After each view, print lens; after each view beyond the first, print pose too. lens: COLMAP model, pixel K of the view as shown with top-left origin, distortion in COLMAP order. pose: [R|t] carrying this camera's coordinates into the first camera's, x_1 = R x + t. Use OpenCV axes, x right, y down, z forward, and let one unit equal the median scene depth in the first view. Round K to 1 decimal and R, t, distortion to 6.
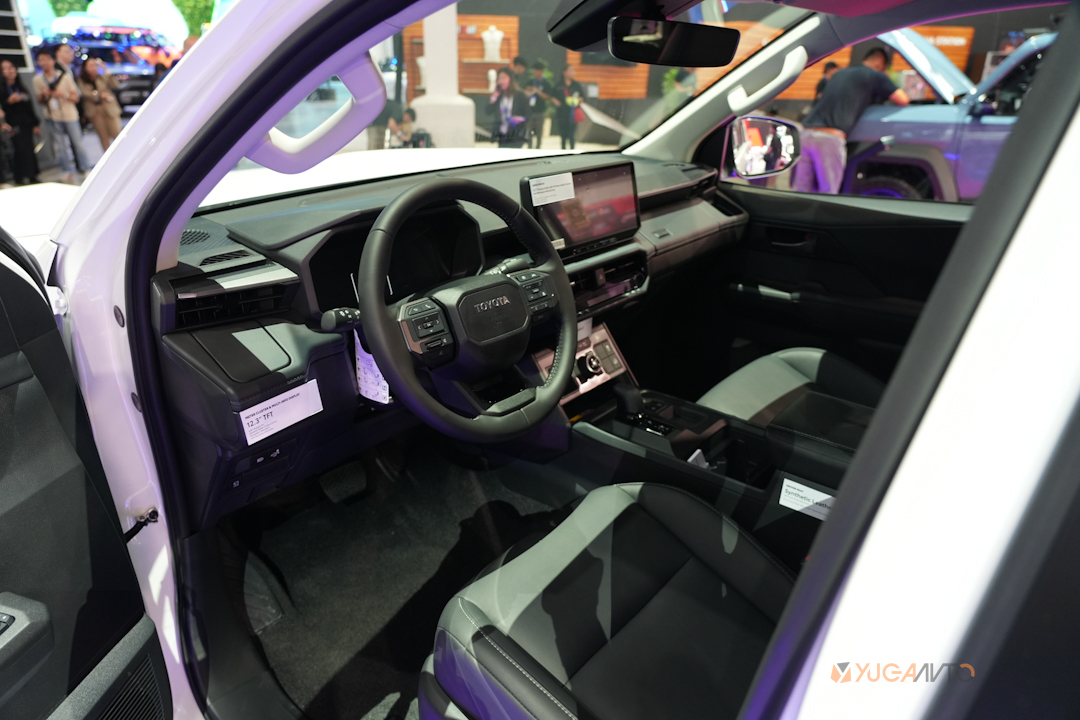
lens RADIAL K [[739.1, 0, 540.0], [0, 739.1, 360.0], [0, 0, 1]] dist [-0.001156, -0.000378]
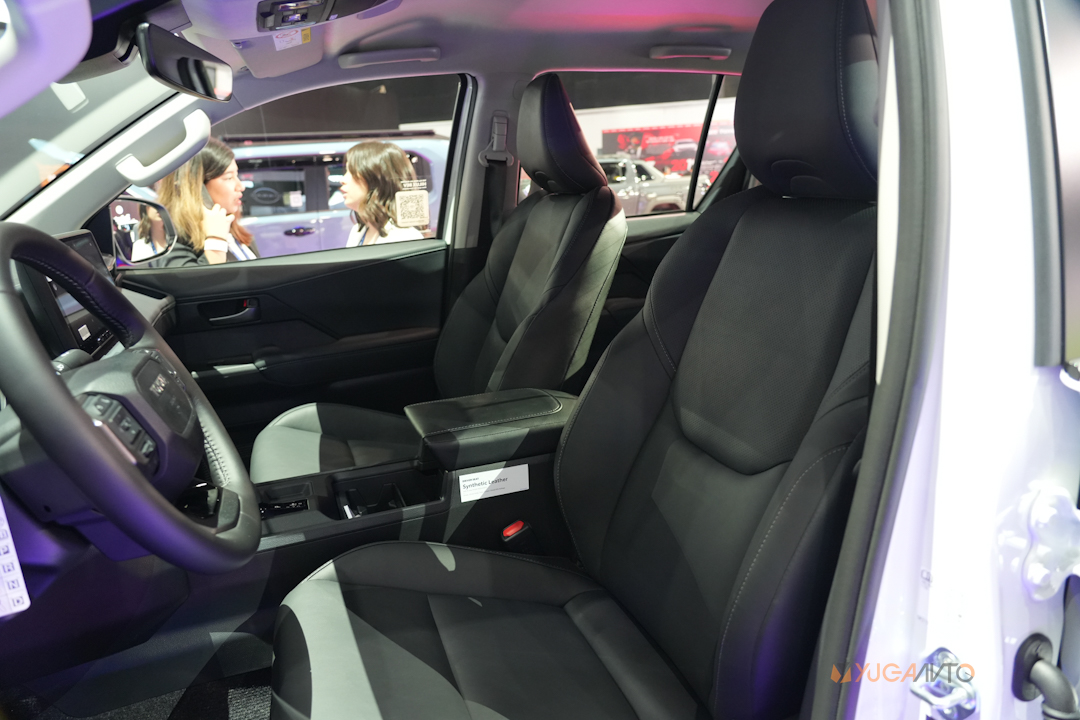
lens RADIAL K [[739.1, 0, 540.0], [0, 739.1, 360.0], [0, 0, 1]] dist [-0.001156, -0.000378]
pose [[0.489378, -0.248755, 0.835841, -0.294834], [0.386719, 0.920965, 0.047667, 0.003733], [-0.781638, 0.299908, 0.546898, 0.202213]]
